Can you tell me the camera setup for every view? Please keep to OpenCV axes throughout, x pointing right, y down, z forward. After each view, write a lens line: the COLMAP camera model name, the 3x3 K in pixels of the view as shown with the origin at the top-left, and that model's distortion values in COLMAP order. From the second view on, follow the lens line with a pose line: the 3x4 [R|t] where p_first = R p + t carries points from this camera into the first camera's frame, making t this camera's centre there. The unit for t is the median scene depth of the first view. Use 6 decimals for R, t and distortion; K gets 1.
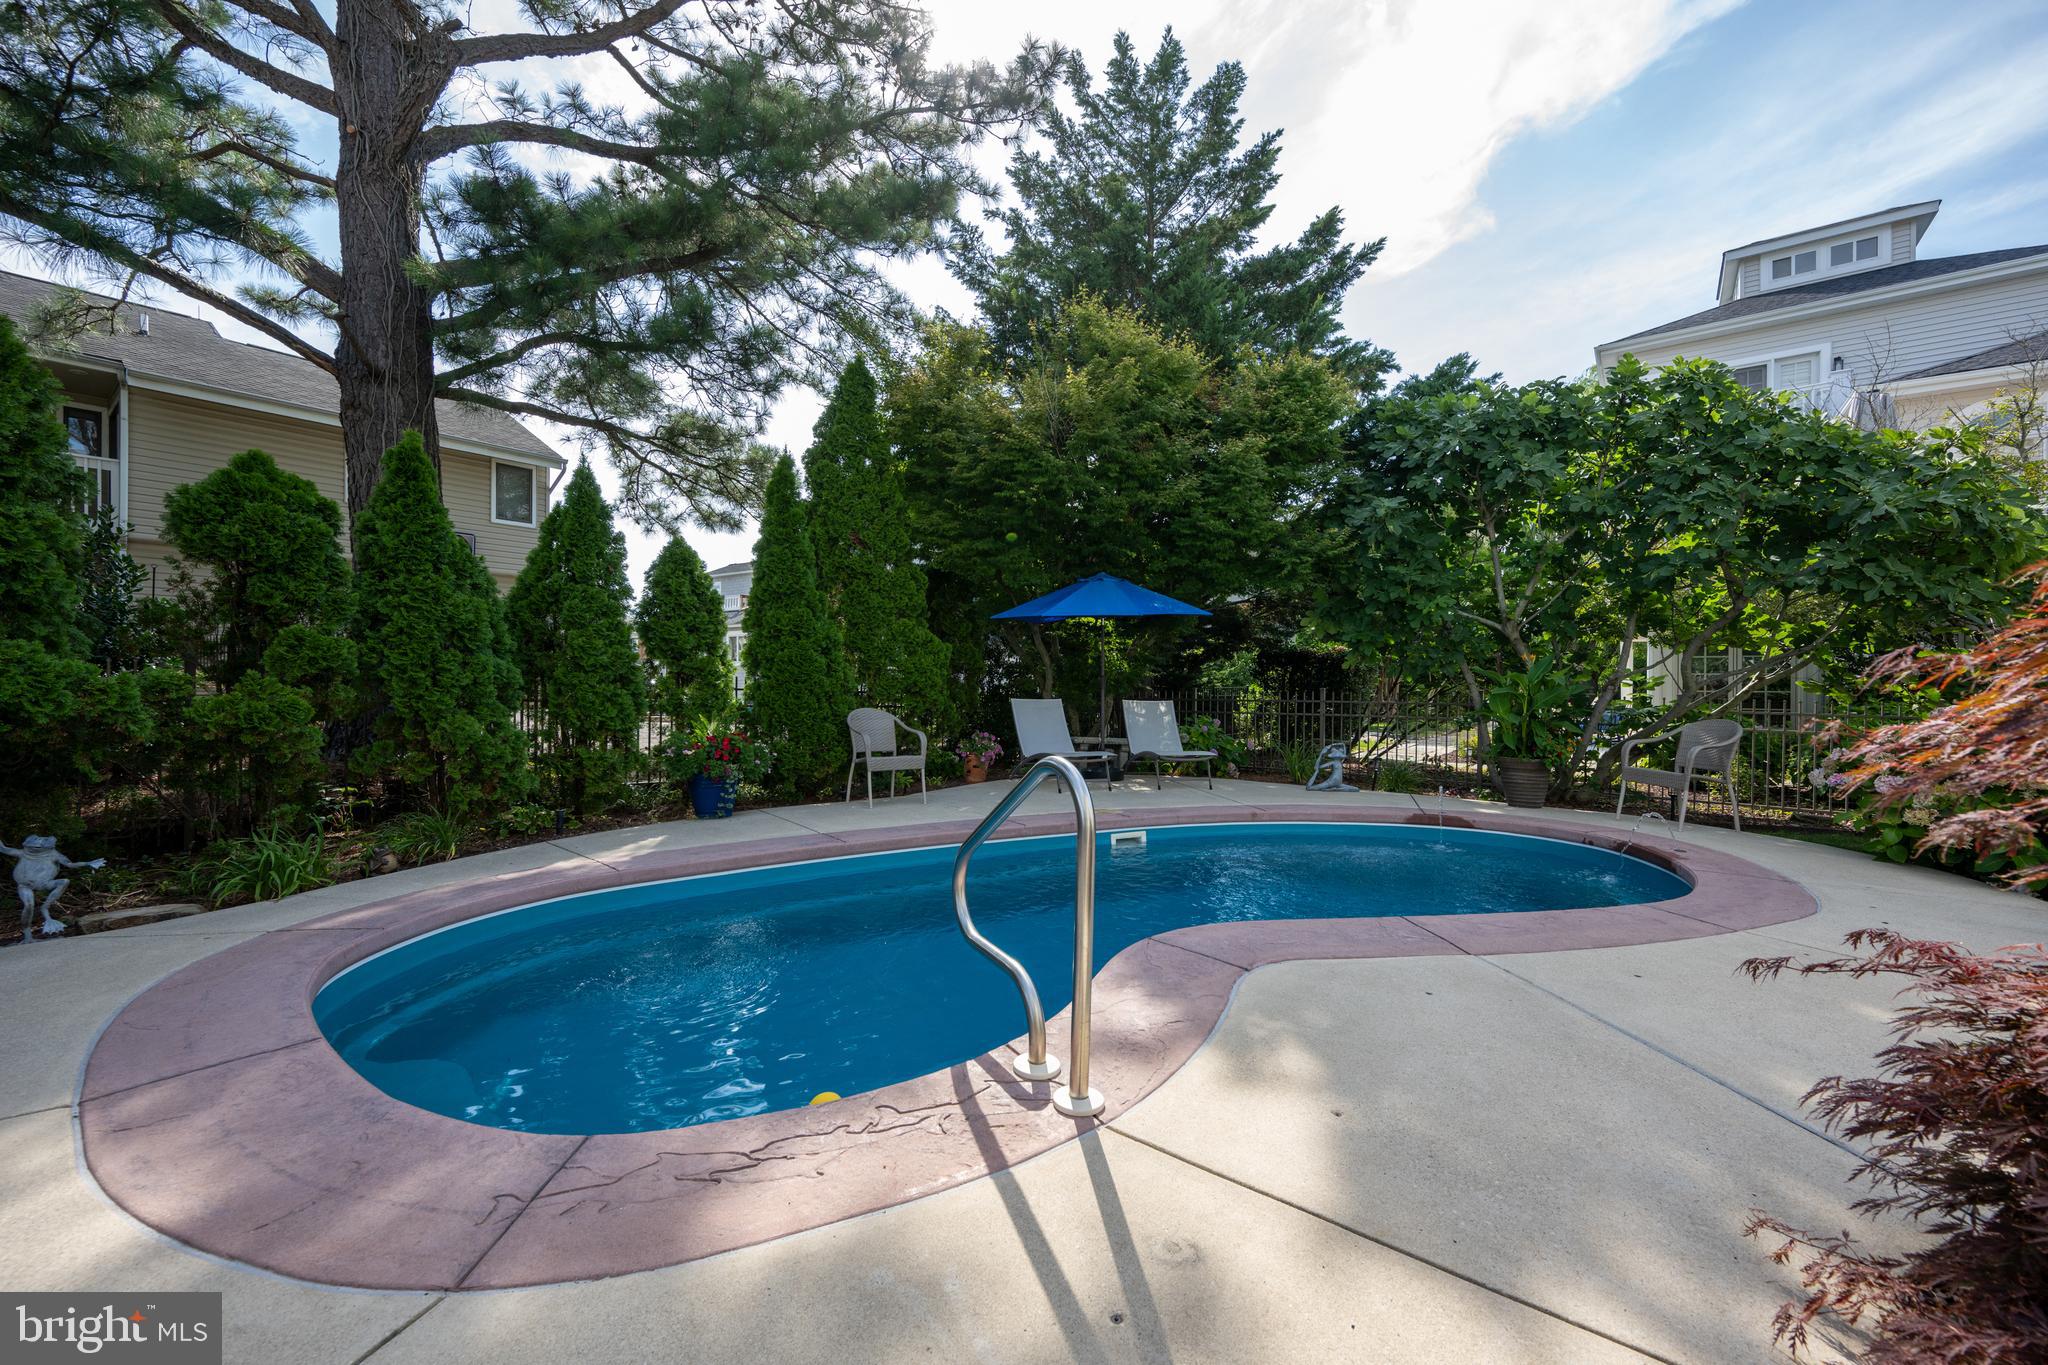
lens RADIAL K [[806.6, 0, 1014.0], [0, 806.6, 685.3], [0, 0, 1]] dist [0.001467, 0.000563]
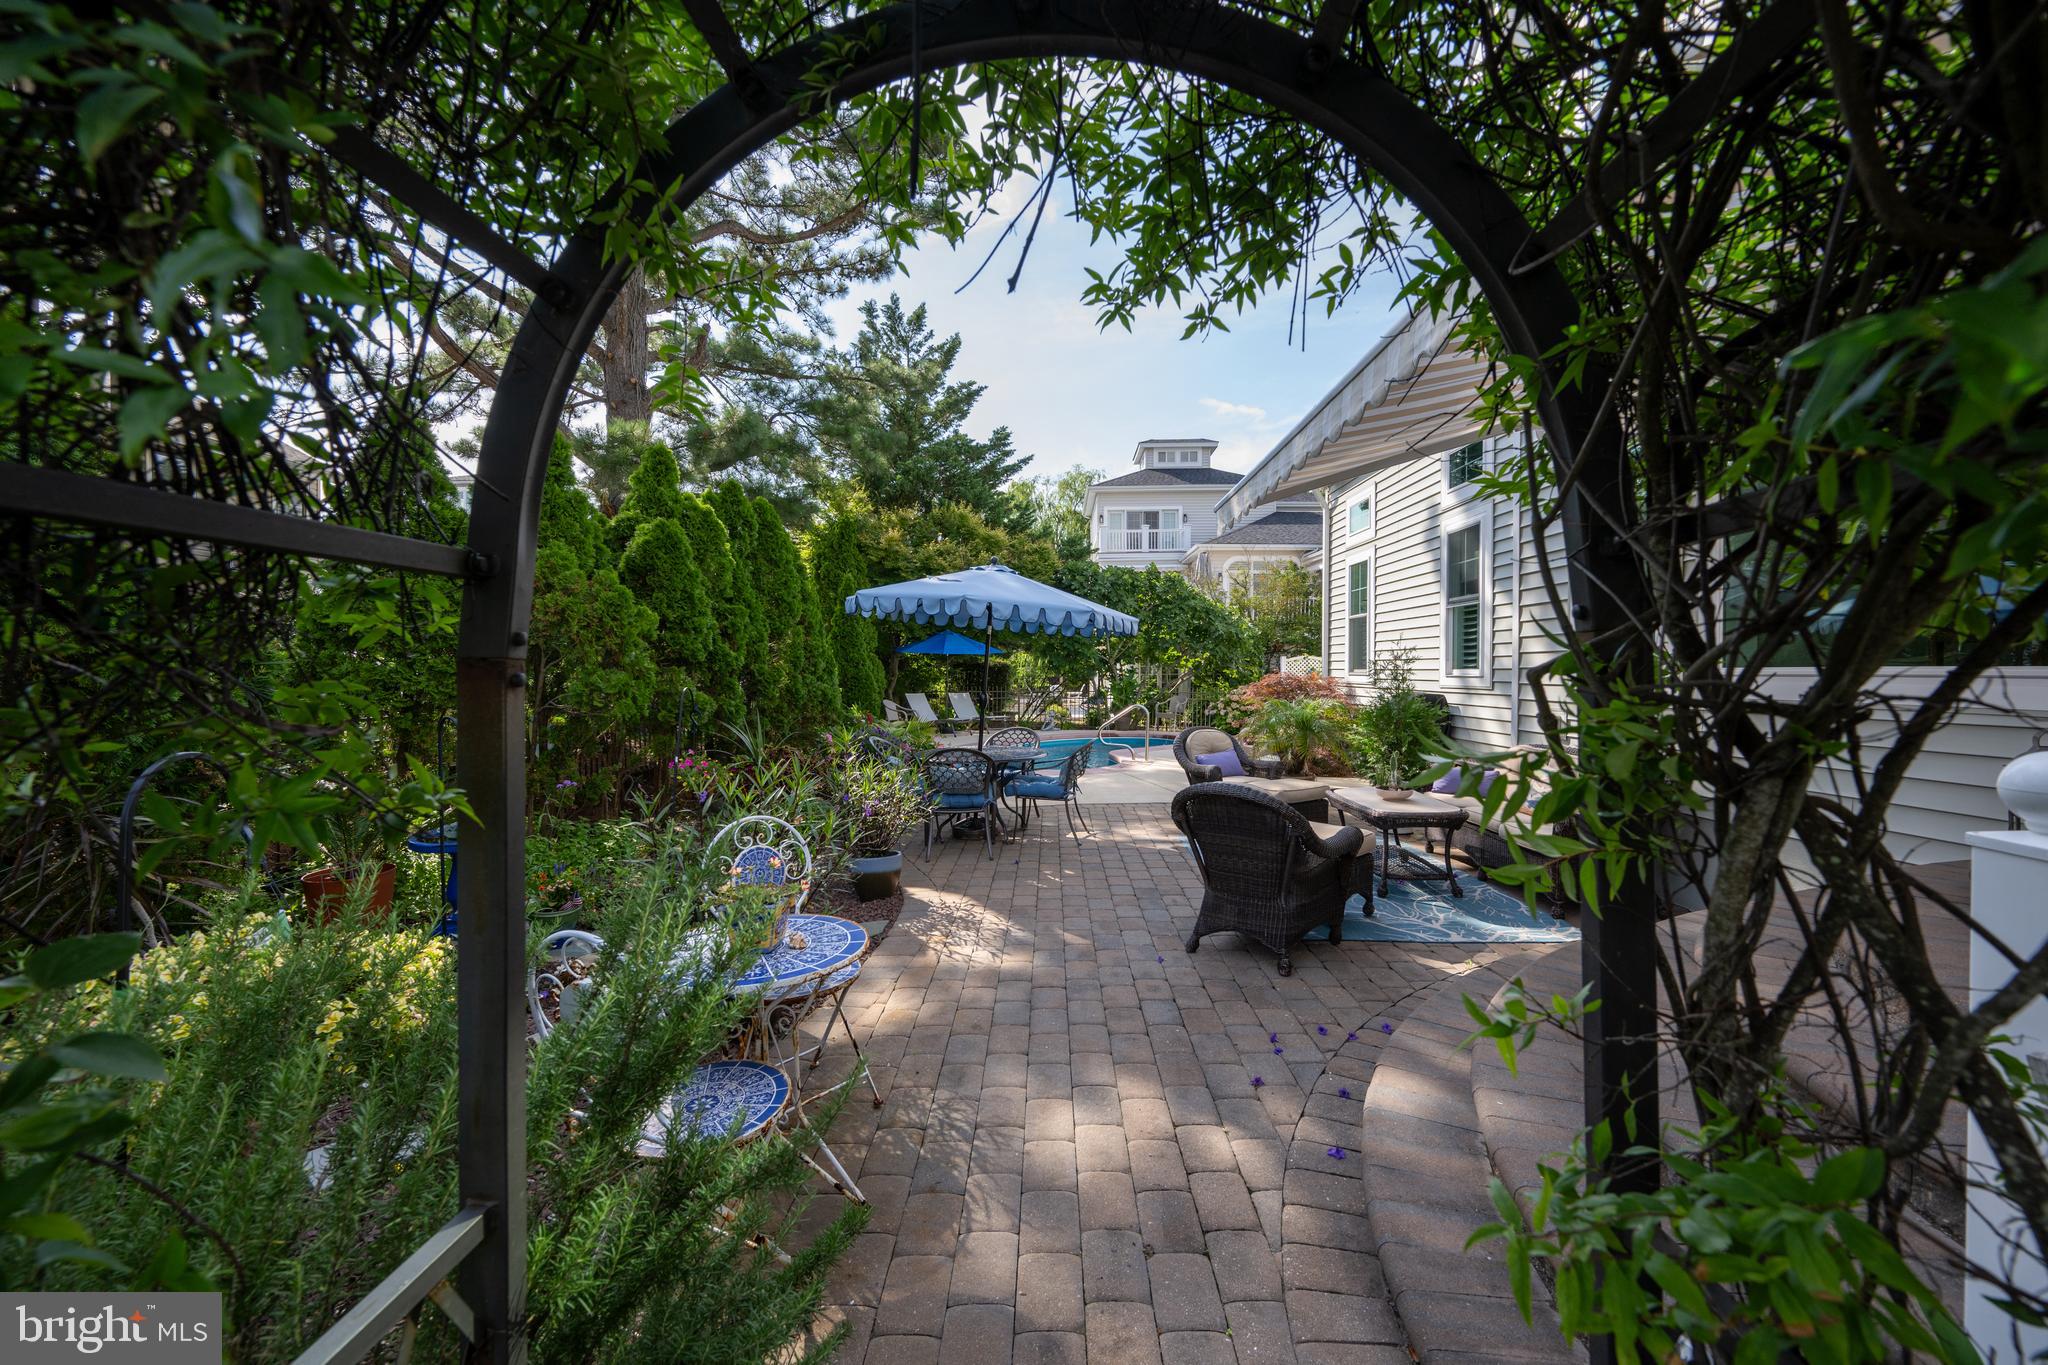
lens RADIAL K [[806.6, 0, 1041.1], [0, 806.6, 689.2], [0, 0, 1]] dist [0.001467, 0.000563]
pose [[0.798948, -0.015534, 0.601199, -0.952619], [0.009308, 0.999866, 0.013464, -0.019503], [-0.601328, -0.005161, 0.798986, -0.766880]]
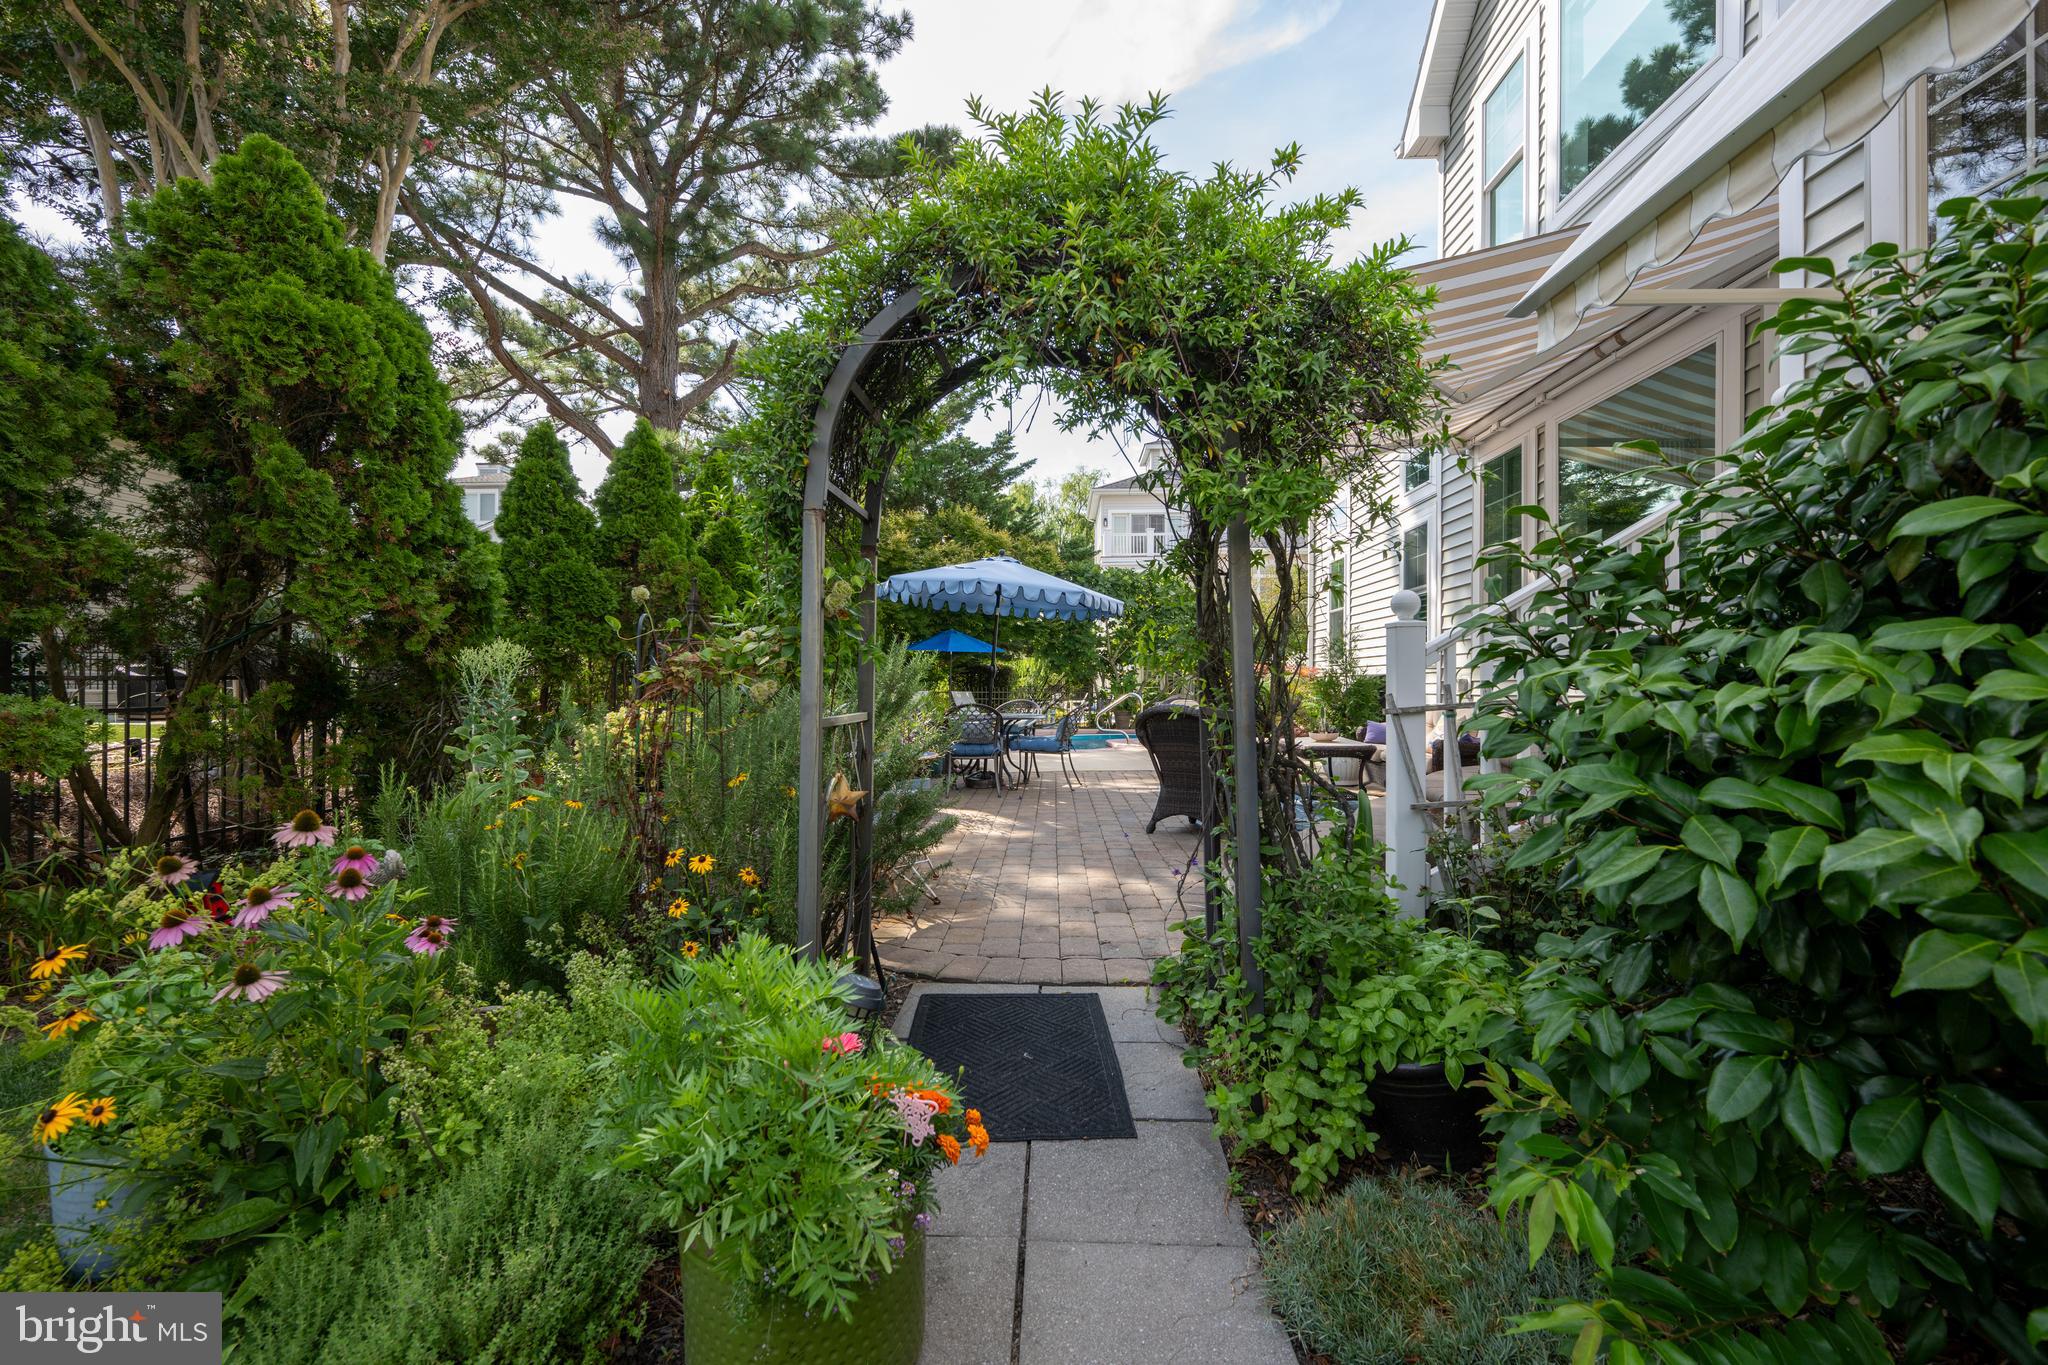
lens RADIAL K [[876.9, 0, 1027.0], [0, 876.9, 690.5], [0, 0, 1]] dist [0.001958, 0.000001]
pose [[0.810136, 0.000728, 0.586242, -1.095623], [0.004032, 0.999969, -0.006814, 0.035617], [-0.586229, 0.007884, 0.810107, -0.961166]]
